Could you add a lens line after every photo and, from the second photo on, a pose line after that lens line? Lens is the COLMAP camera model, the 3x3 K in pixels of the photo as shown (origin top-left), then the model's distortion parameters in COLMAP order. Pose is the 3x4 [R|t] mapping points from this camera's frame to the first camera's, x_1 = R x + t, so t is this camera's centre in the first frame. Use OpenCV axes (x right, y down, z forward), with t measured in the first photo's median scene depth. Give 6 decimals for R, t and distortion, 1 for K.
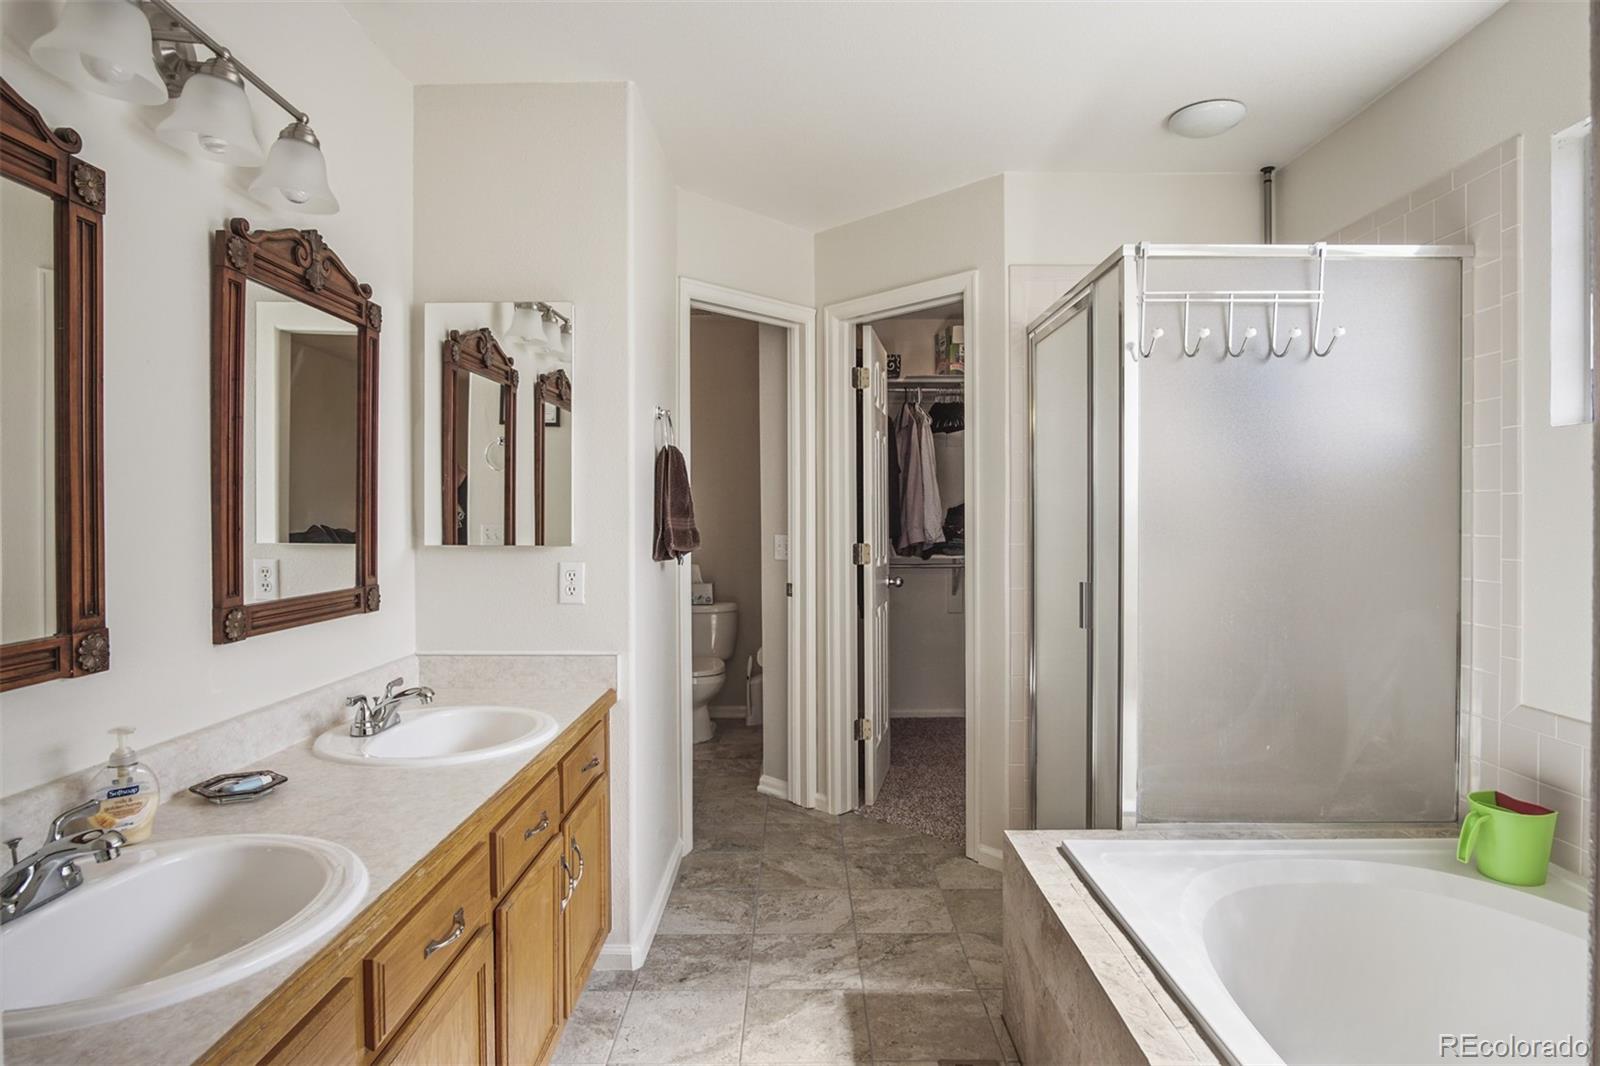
lens RADIAL K [[872.4, 0, 801.1], [0, 872.4, 522.1], [0, 0, 1]] dist [-0.033160, 0.009104]
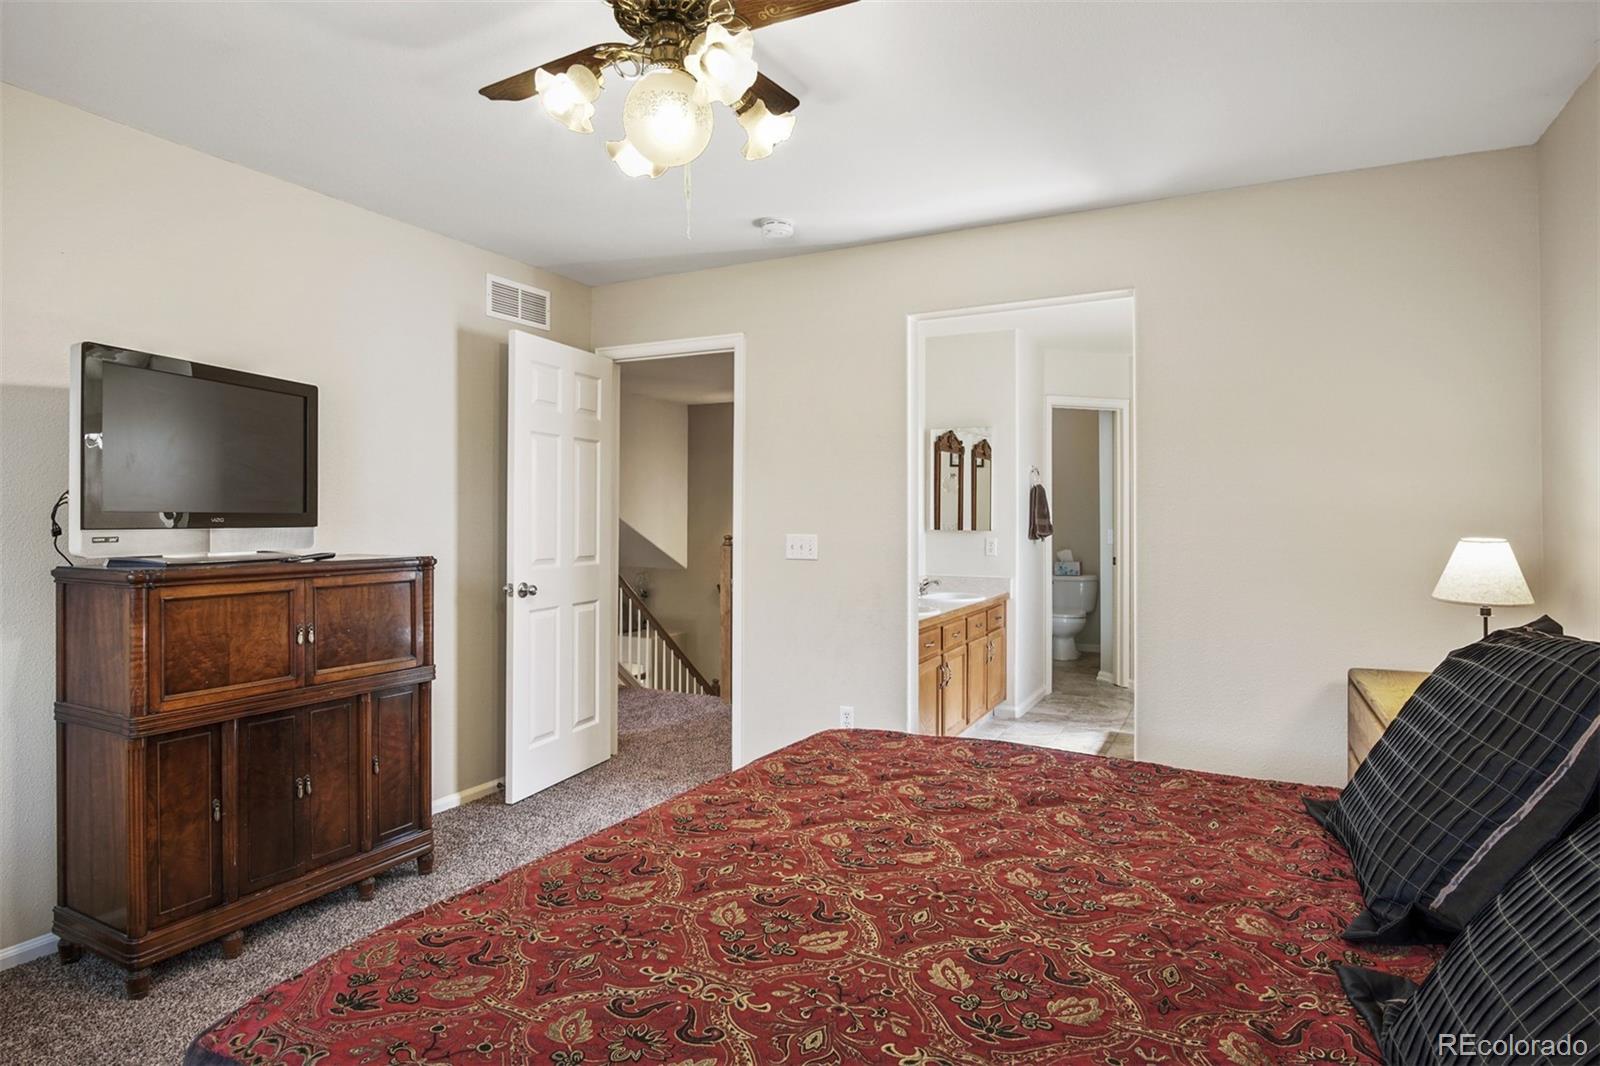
lens RADIAL K [[872.4, 0, 800.5], [0, 872.4, 522.5], [0, 0, 1]] dist [-0.033160, 0.009104]
pose [[0.891495, 0.004220, -0.453011, 0.253153], [-0.005564, 0.999983, -0.001636, 0.008753], [0.452997, 0.003979, 0.891503, -0.980541]]
